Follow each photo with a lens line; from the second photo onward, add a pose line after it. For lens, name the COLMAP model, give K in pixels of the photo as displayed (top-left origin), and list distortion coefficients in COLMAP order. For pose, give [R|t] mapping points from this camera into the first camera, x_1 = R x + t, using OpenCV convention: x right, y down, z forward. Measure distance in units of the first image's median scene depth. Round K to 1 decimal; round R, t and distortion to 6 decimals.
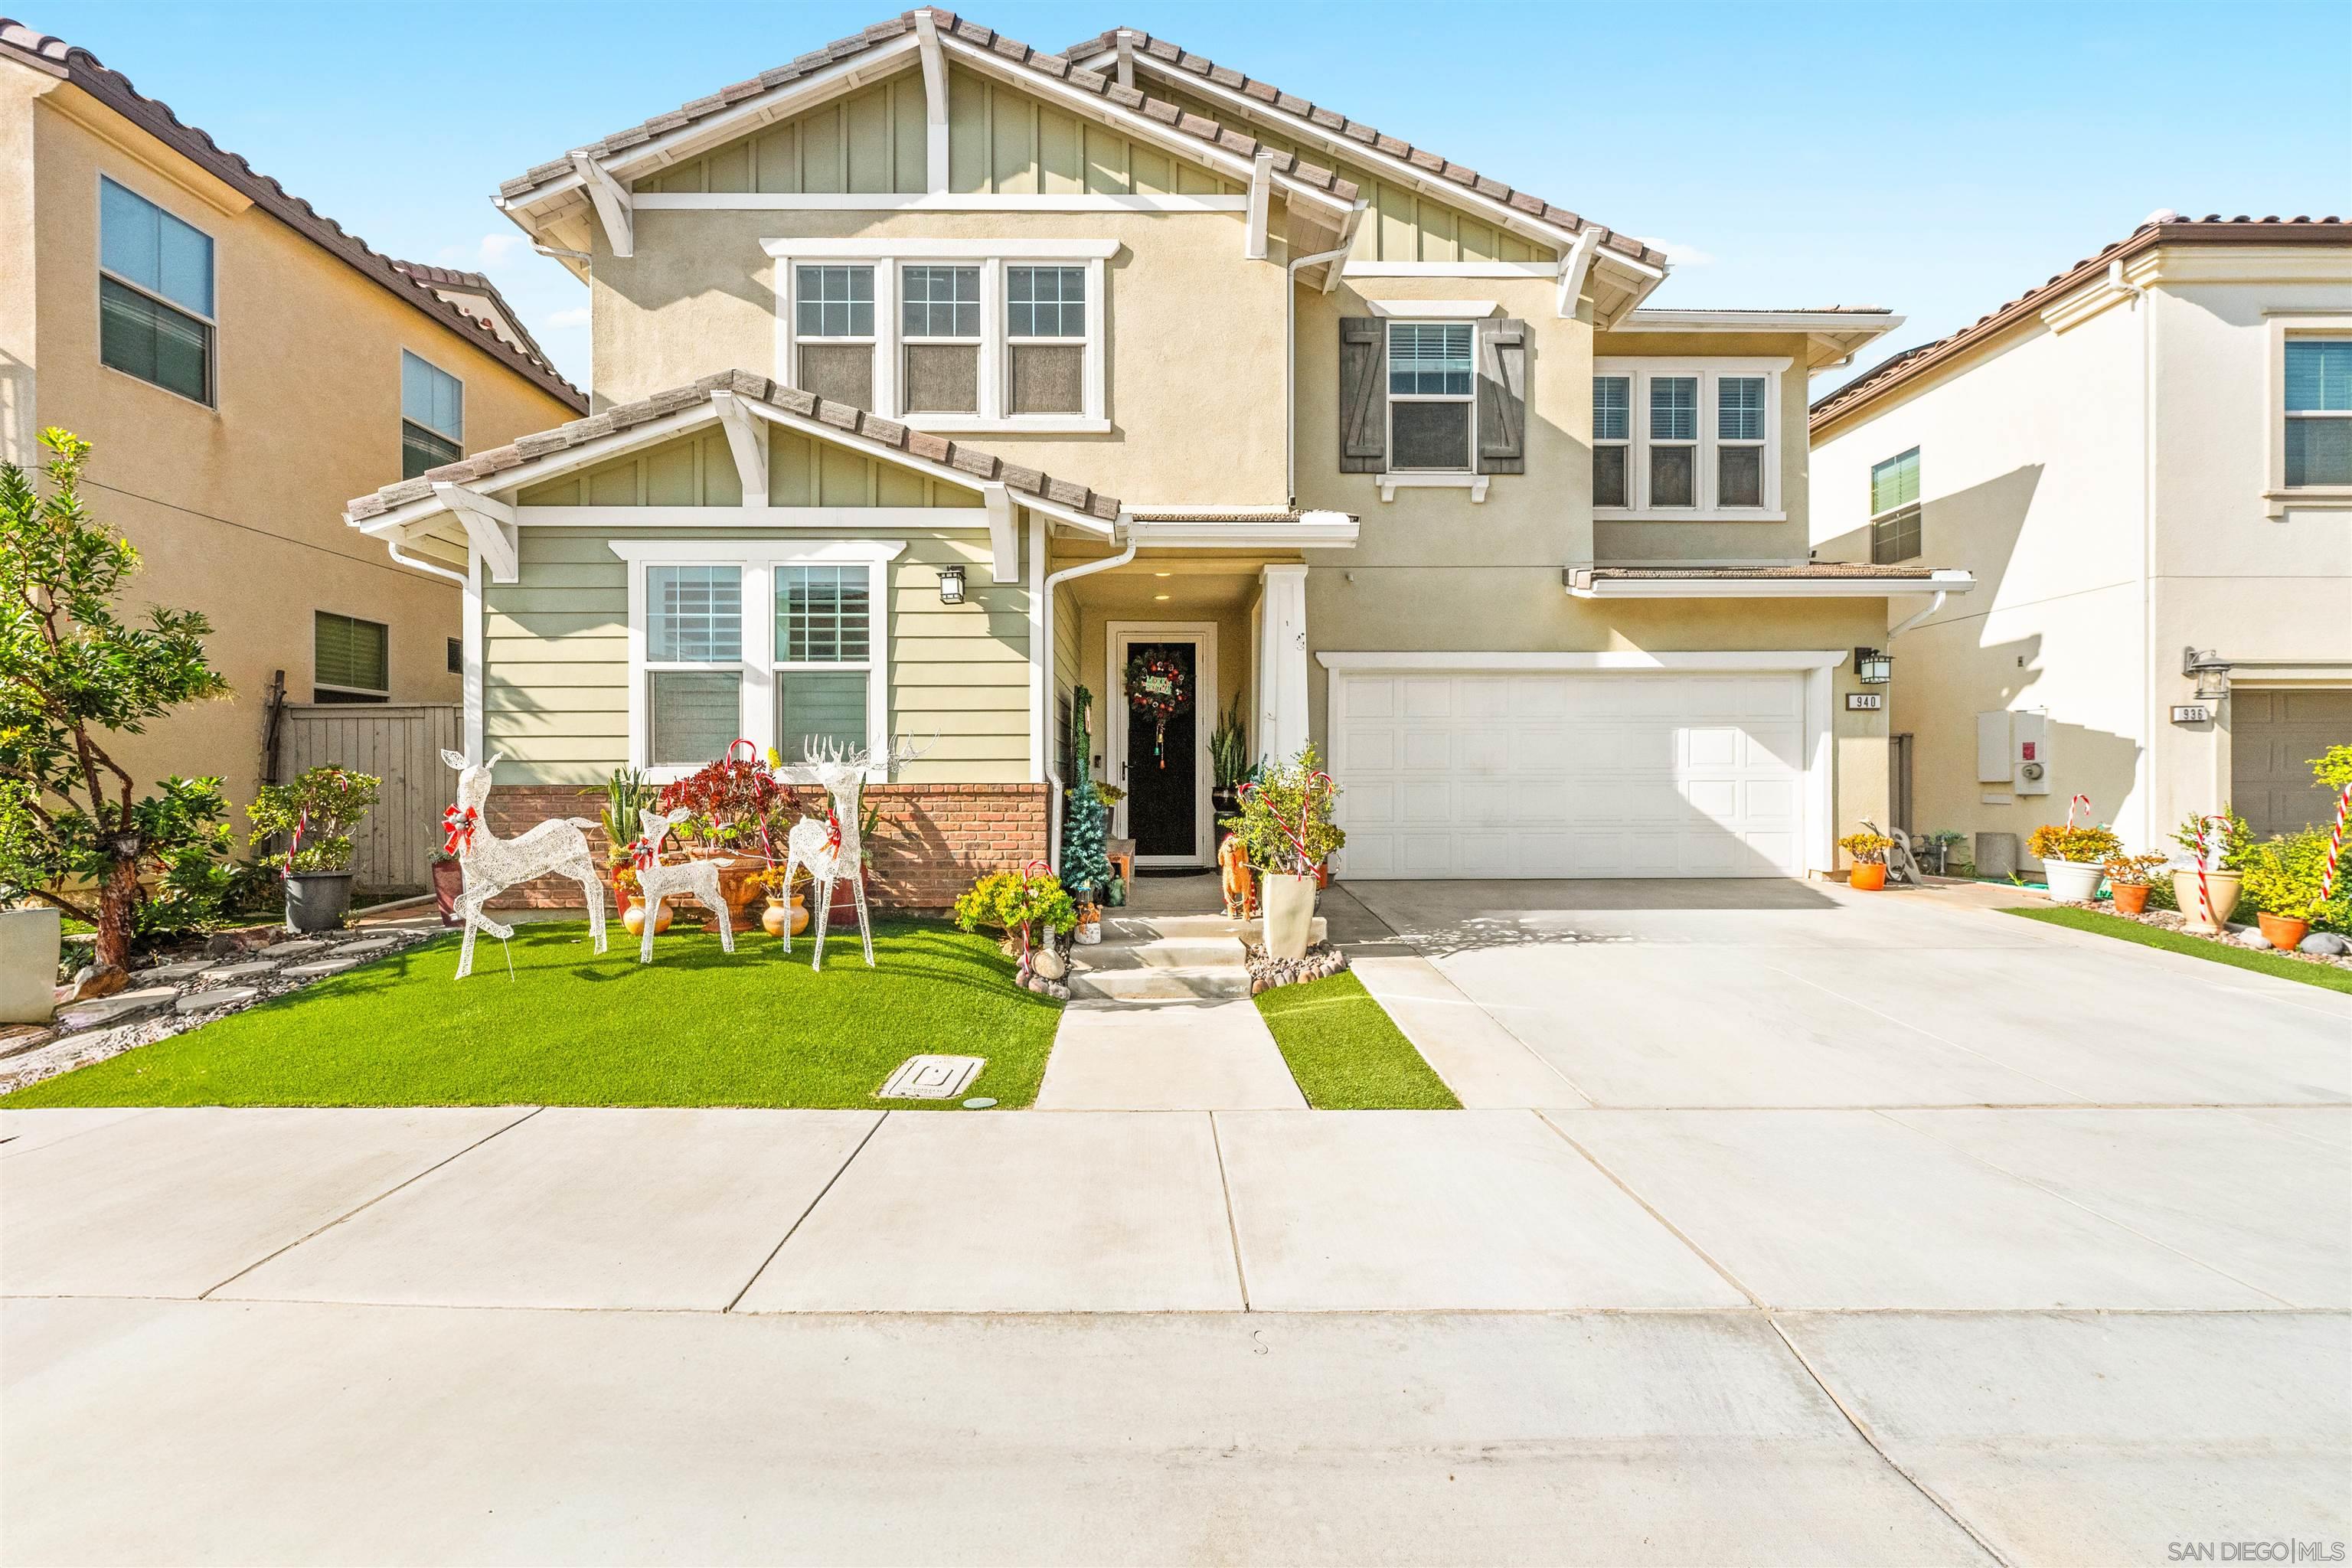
lens RADIAL K [[919.4, 0, 1168.8], [0, 919.4, 790.7], [0, 0, 1]] dist [-0.000586, 0.000347]
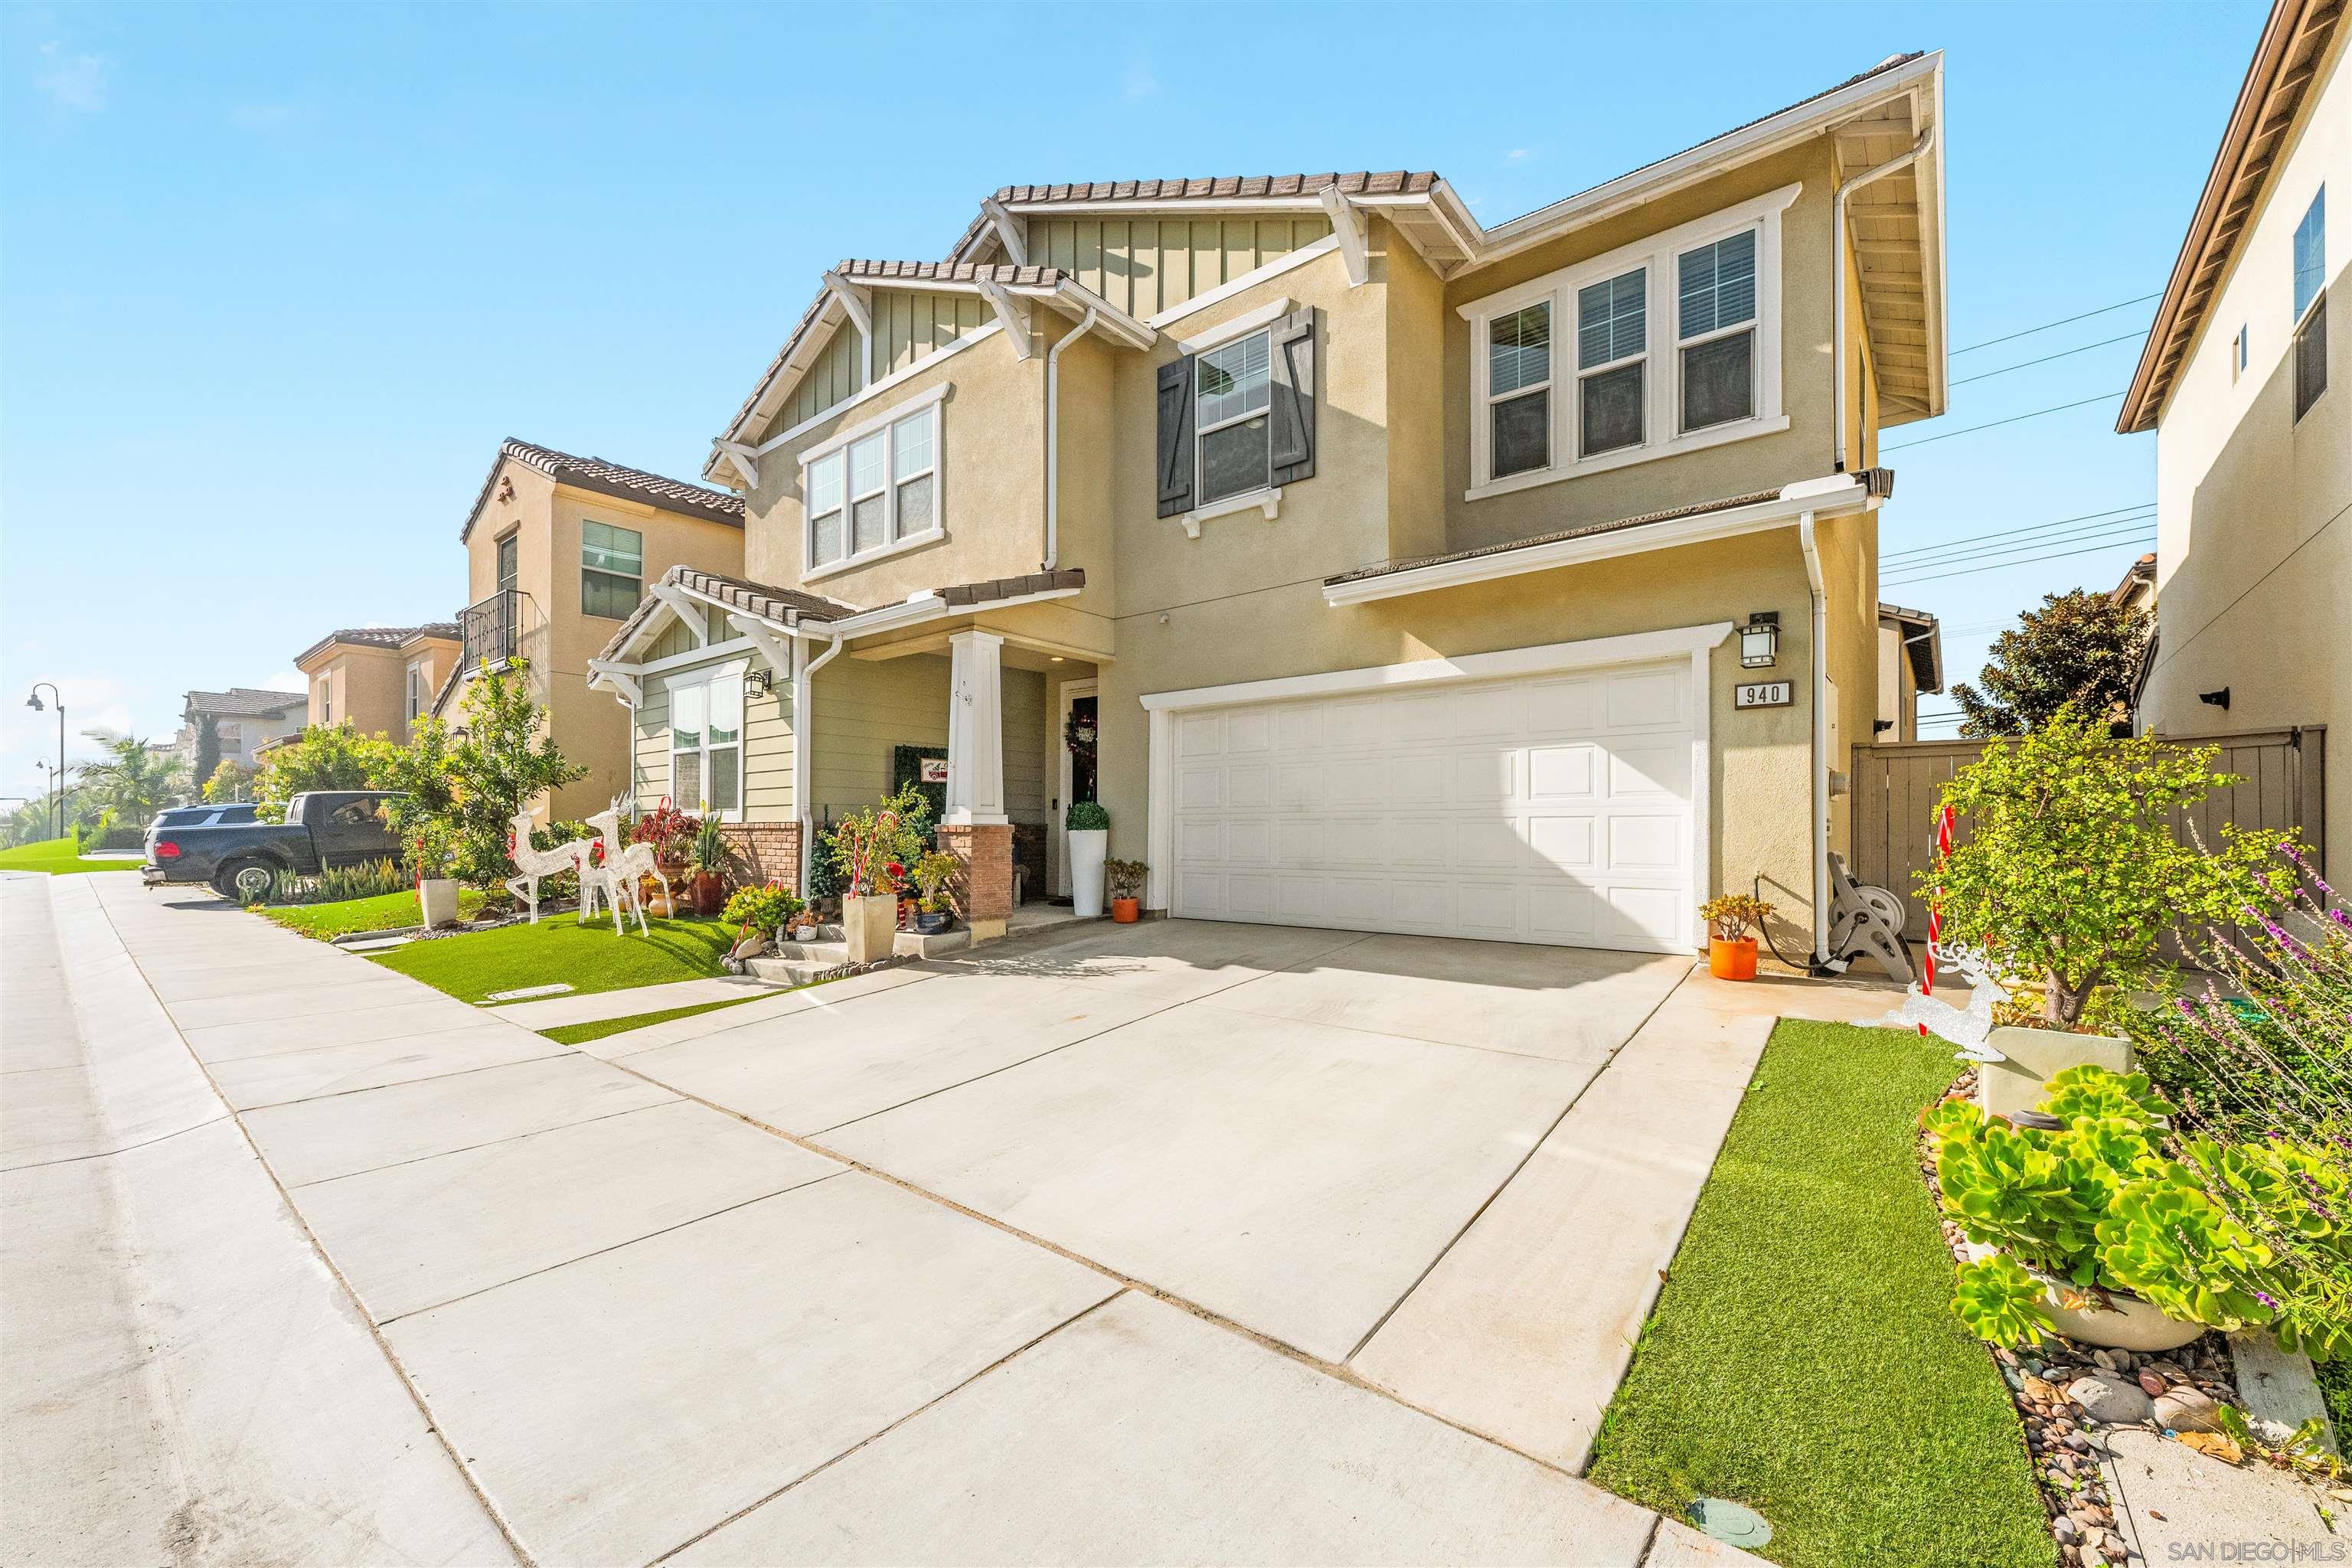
lens RADIAL K [[919.4, 0, 1179.6], [0, 919.4, 823.5], [0, 0, 1]] dist [-0.000586, 0.000347]
pose [[0.768199, -0.002117, -0.640207, 0.858854], [-0.003476, 0.999966, -0.007478, 0.001651], [0.640202, 0.007970, 0.768166, 0.229007]]
